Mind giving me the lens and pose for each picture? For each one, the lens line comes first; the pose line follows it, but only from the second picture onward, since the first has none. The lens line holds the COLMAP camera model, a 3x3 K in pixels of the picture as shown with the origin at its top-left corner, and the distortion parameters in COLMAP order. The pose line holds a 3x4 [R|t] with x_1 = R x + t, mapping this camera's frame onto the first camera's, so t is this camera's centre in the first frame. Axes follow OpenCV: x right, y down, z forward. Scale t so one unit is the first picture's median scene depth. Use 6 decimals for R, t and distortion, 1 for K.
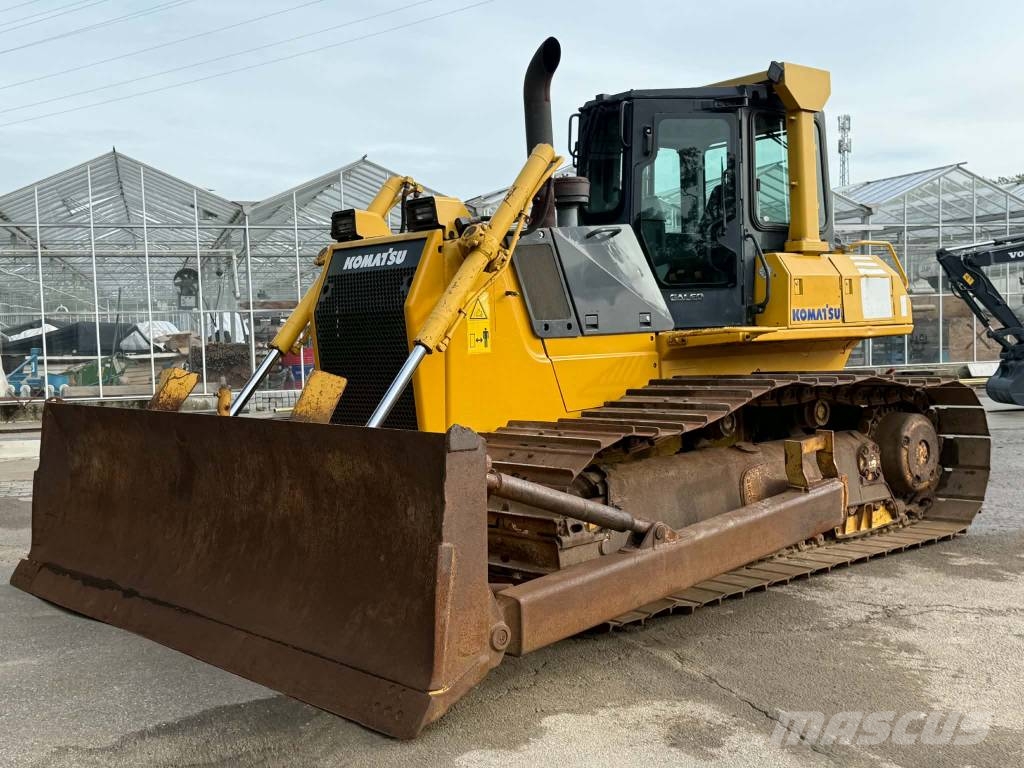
lens RADIAL K [[1157.9, 0, 506.9], [0, 1157.9, 386.9], [0, 0, 1]] dist [0.185858, -0.444256]
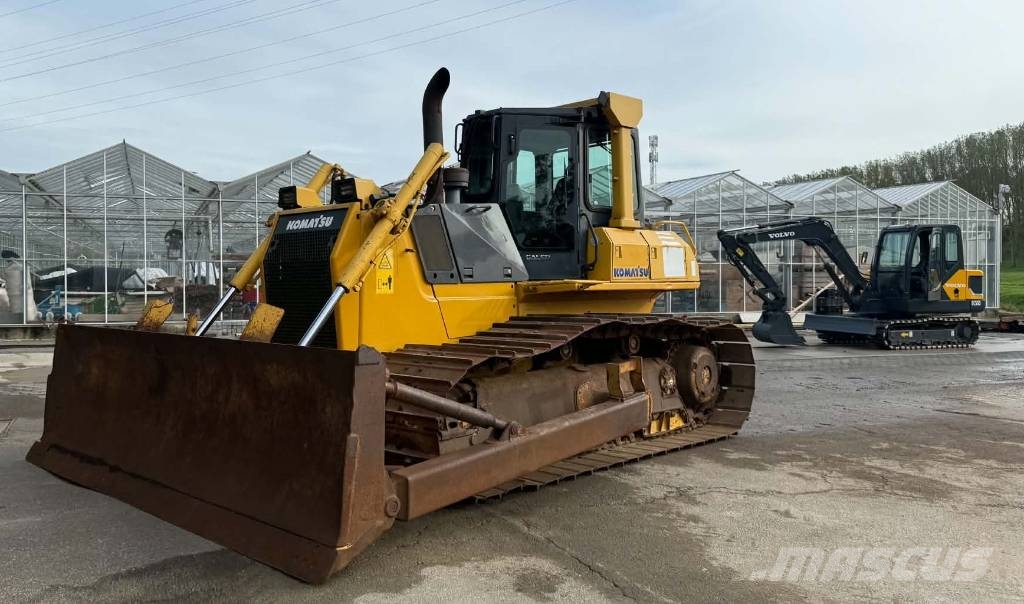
lens RADIAL K [[841.0, 0, 441.2], [0, 841.0, 280.3], [0, 0, 1]] dist [0.175282, -0.399848]
pose [[0.999036, 0.025175, 0.035975, 0.005675], [-0.023336, 0.998443, -0.050667, 0.003433], [-0.037195, 0.049778, 0.998067, 0.012608]]
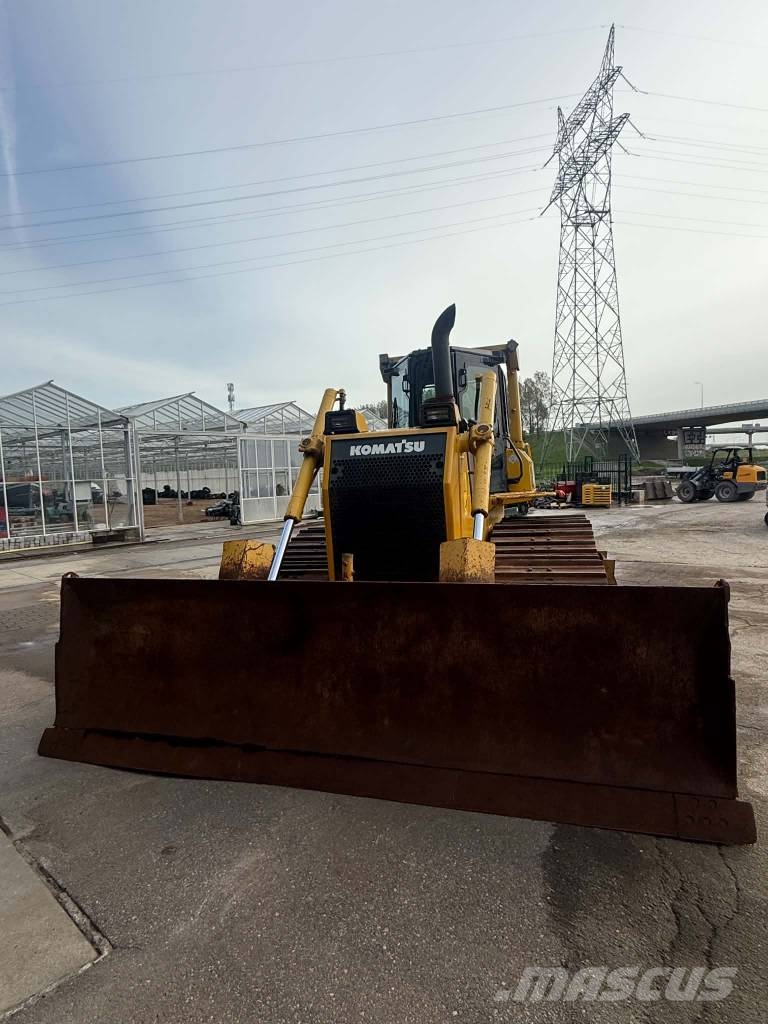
lens RADIAL K [[576.3, 0, 384.0], [0, 576.3, 512.0], [0, 0, 1]] dist [0.001607, -0.000091]
pose [[0.855451, -0.041344, 0.516230, -0.429794], [0.044981, 0.998973, 0.005467, -0.038513], [-0.515926, 0.018543, 0.856432, 0.417220]]
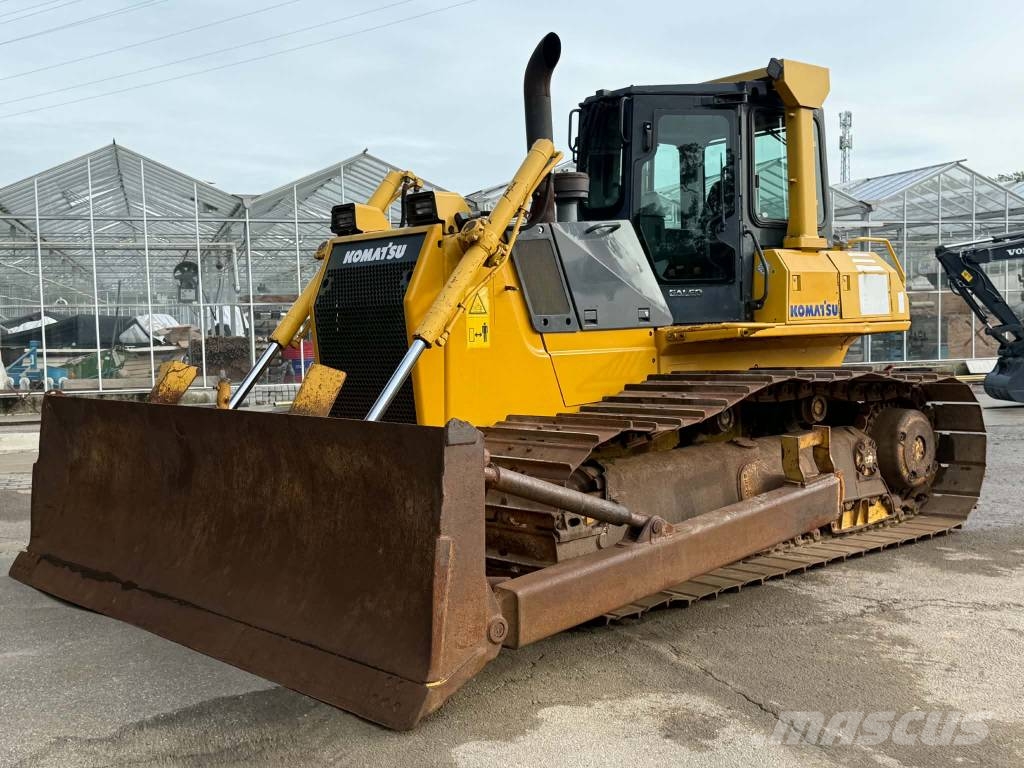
lens RADIAL K [[1158.3, 0, 514.7], [0, 1158.3, 387.3], [0, 0, 1]] dist [0.180998, -0.424560]
pose [[0.999971, 0.004236, 0.006300, 0.001277], [-0.004266, 0.999980, 0.004760, 0.000250], [-0.006280, -0.004787, 0.999969, -0.003904]]
